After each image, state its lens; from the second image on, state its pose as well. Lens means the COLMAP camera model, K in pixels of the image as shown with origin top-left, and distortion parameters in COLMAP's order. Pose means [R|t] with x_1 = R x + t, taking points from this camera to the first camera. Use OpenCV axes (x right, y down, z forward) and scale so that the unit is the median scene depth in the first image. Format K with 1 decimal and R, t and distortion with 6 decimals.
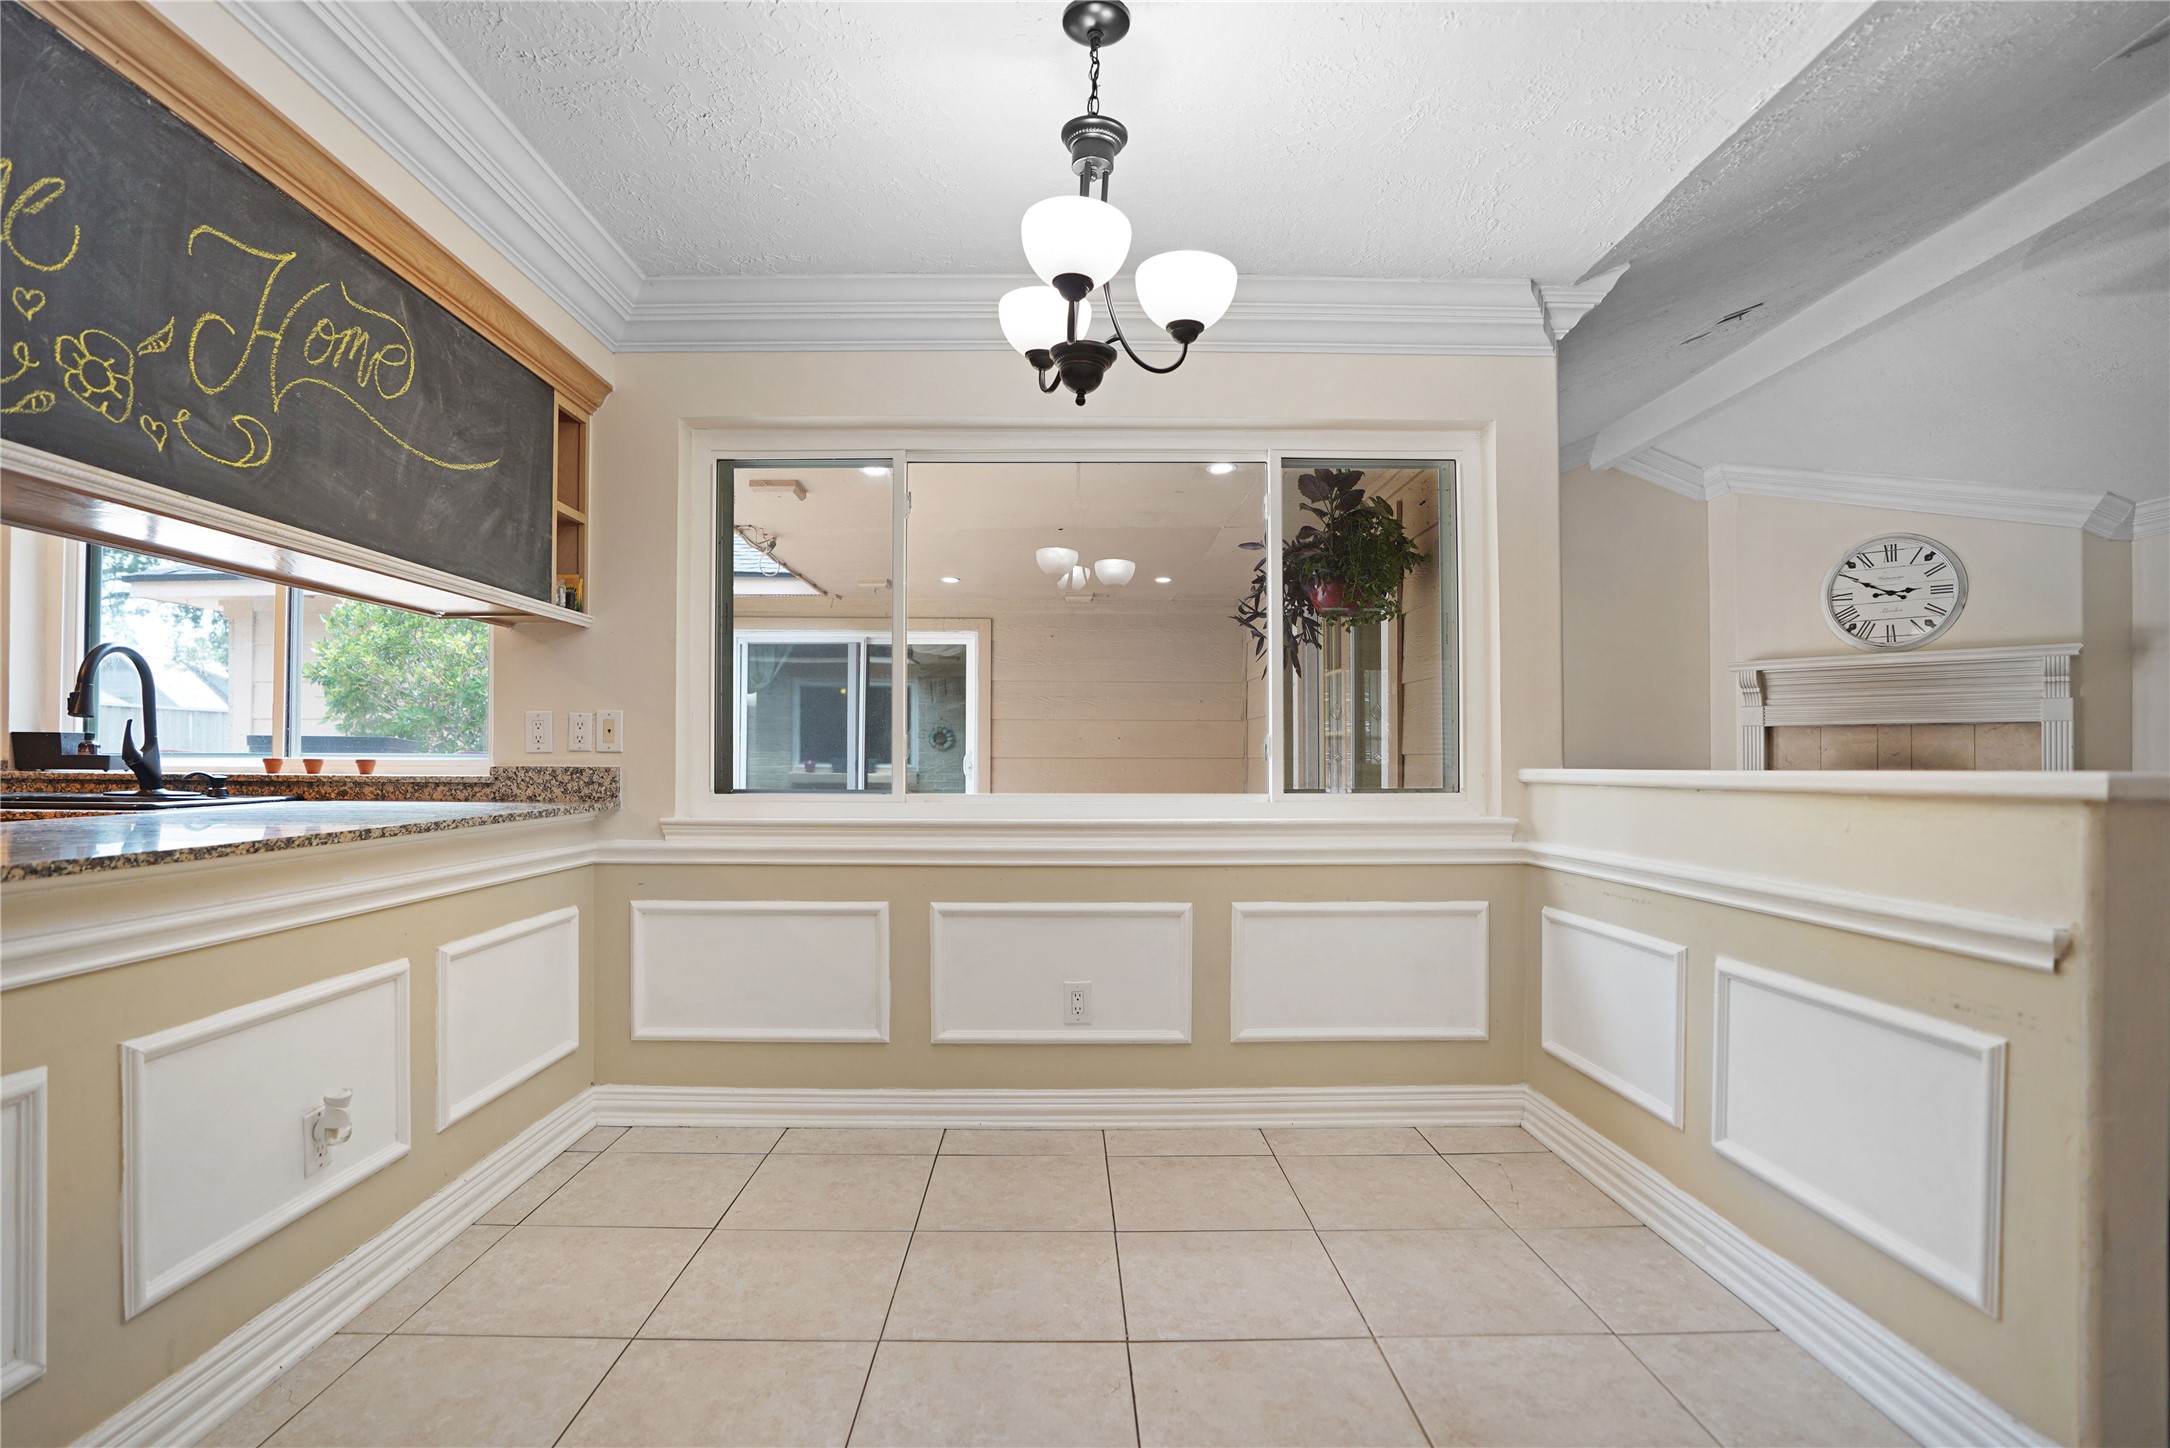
lens RADIAL K [[1046.5, 0, 1087.8], [0, 1046.5, 746.7], [0, 0, 1]] dist [-0.092333, 0.030289]
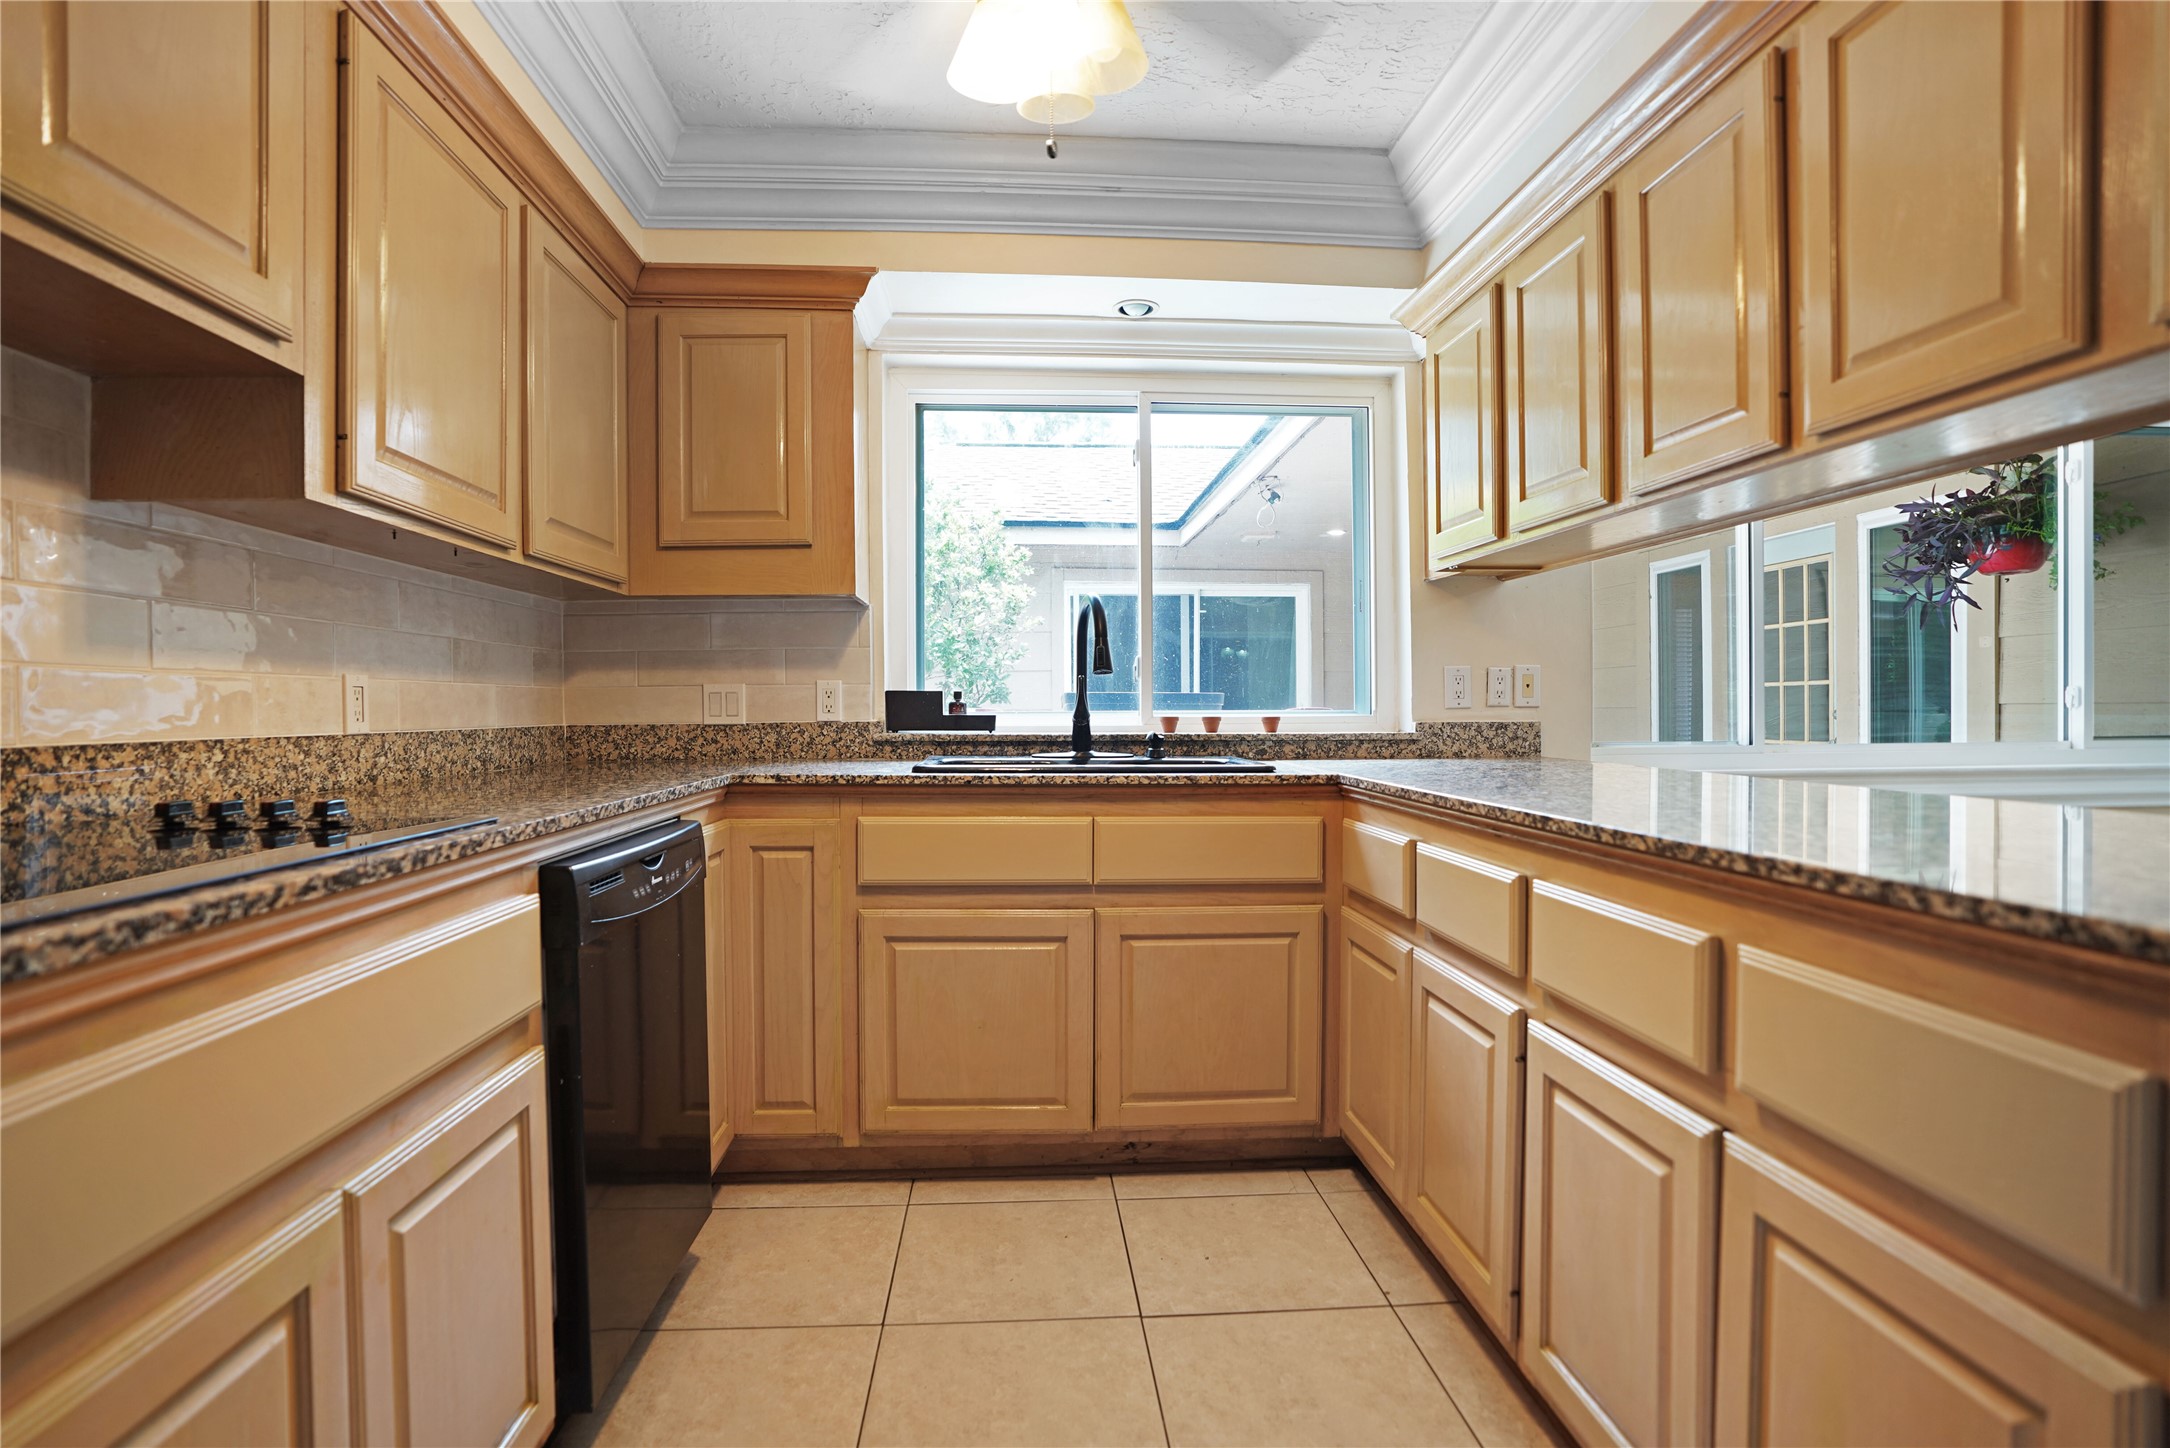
lens RADIAL K [[1086.6, 0, 1107.2], [0, 1086.6, 725.1], [0, 0, 1]] dist [-0.065402, 0.027345]
pose [[0.998577, -0.009338, 0.052514, -0.941095], [0.008220, 0.999736, 0.021468, -0.002736], [-0.052701, -0.021006, 0.998389, -0.017599]]
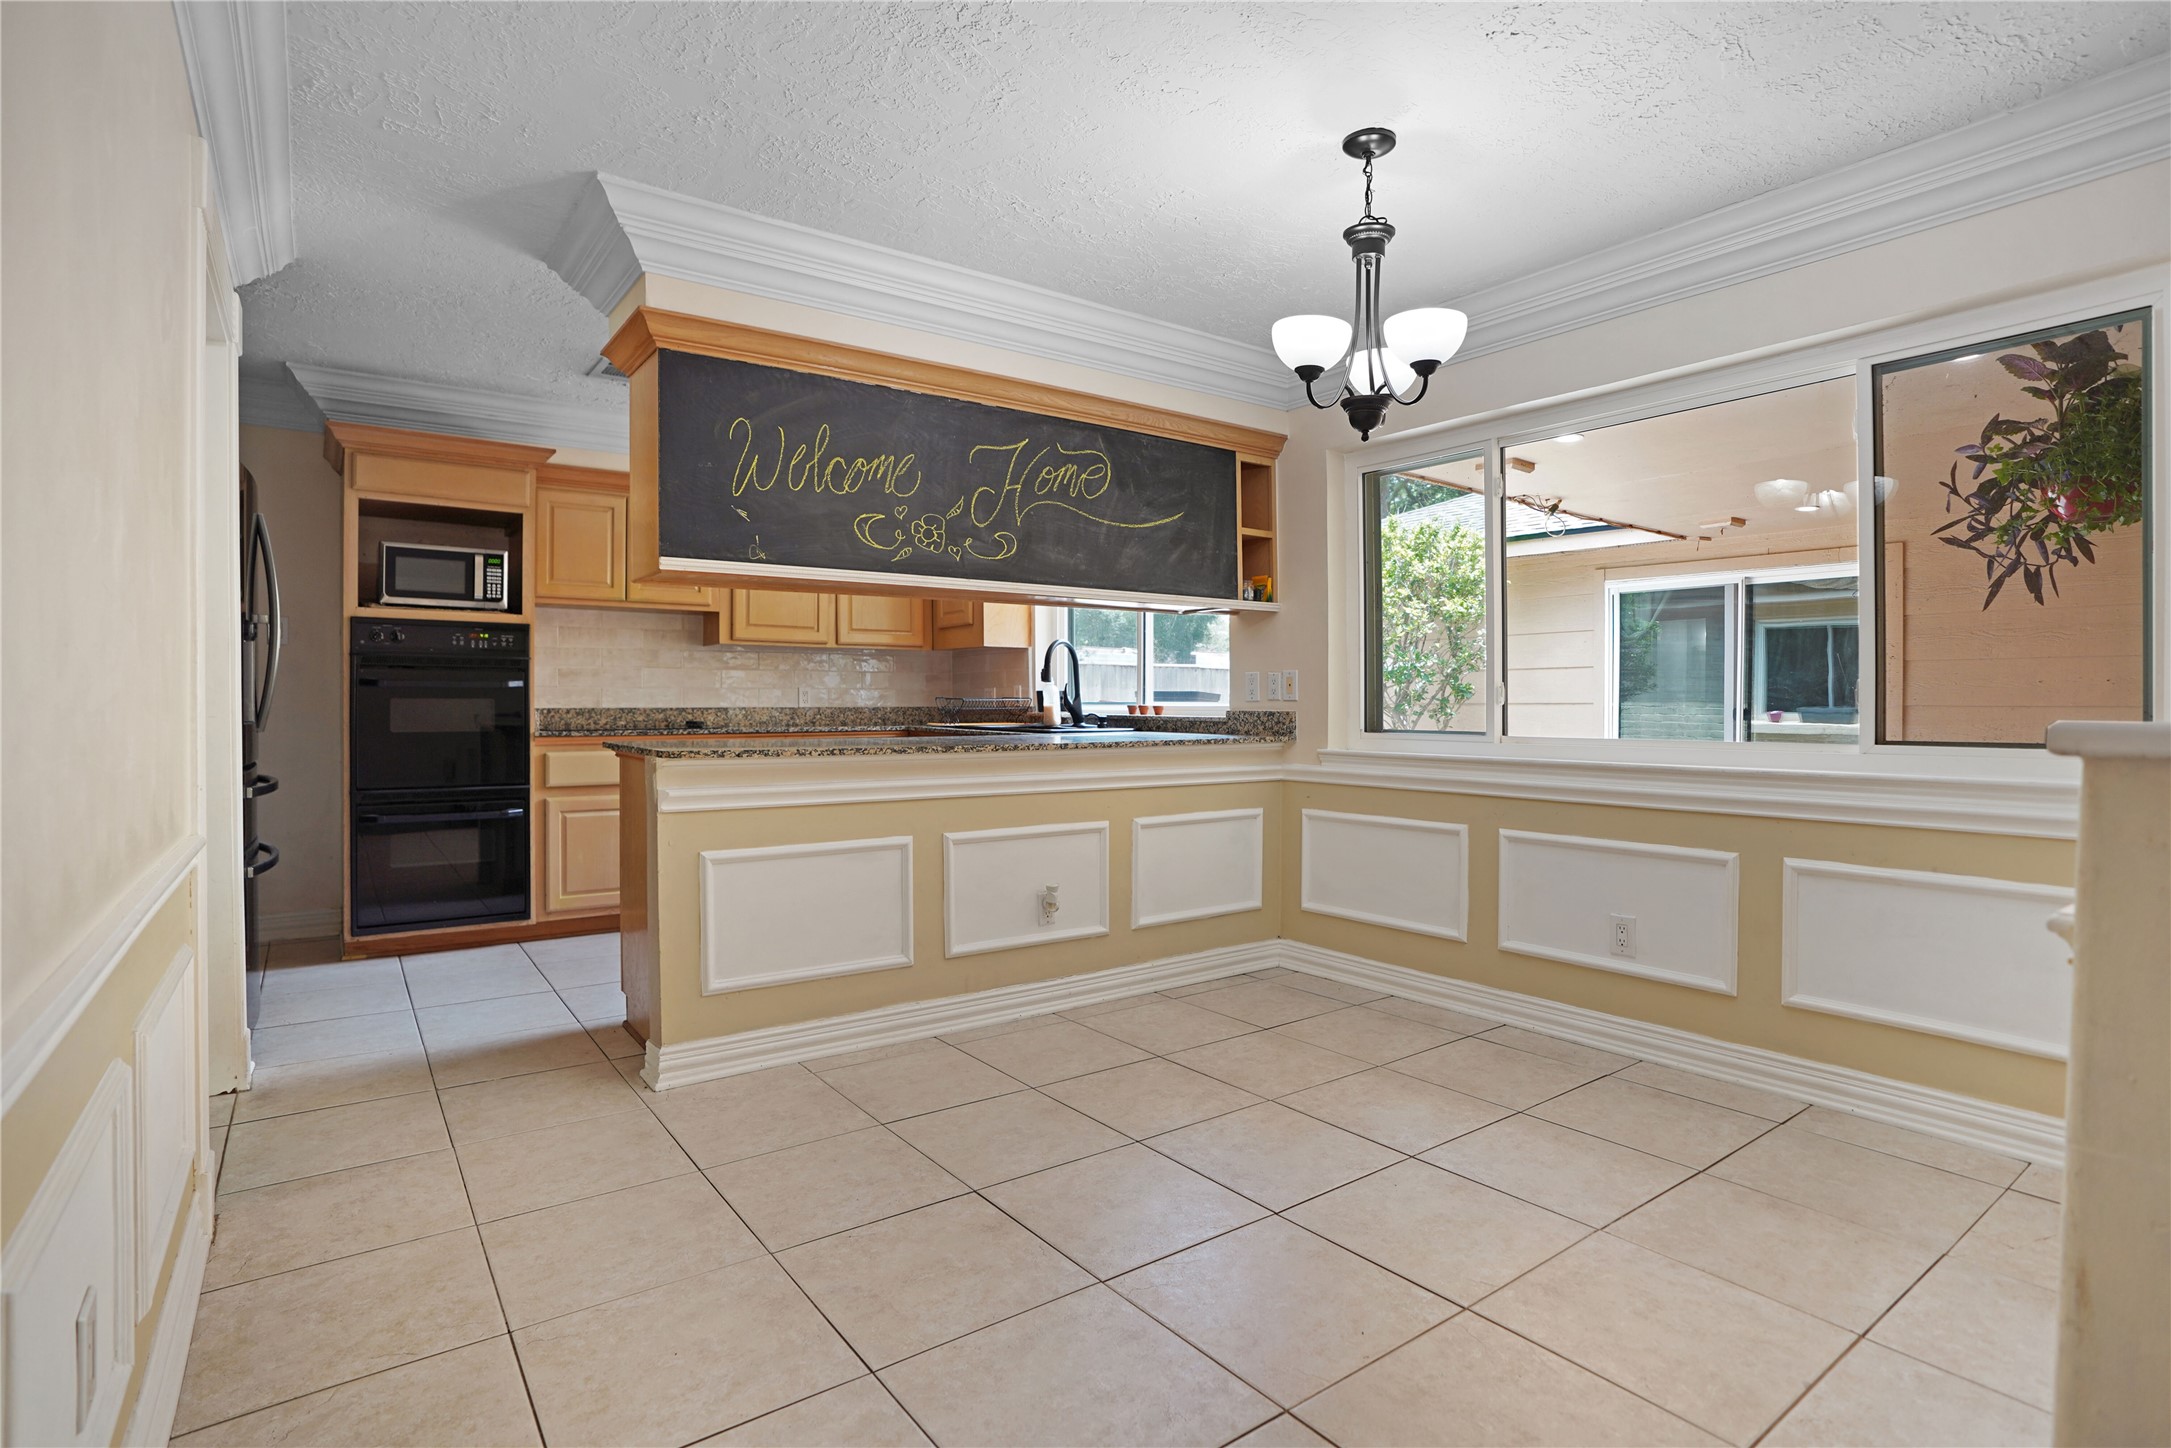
lens RADIAL K [[1082.8, 0, 1091.1], [0, 1082.8, 713.7], [0, 0, 1]] dist [-0.087072, 0.000472]
pose [[0.575148, 0.007155, -0.818018, 0.583858], [0.007082, 0.999881, 0.013726, 0.001228], [0.818019, -0.013688, 0.575029, -0.061748]]
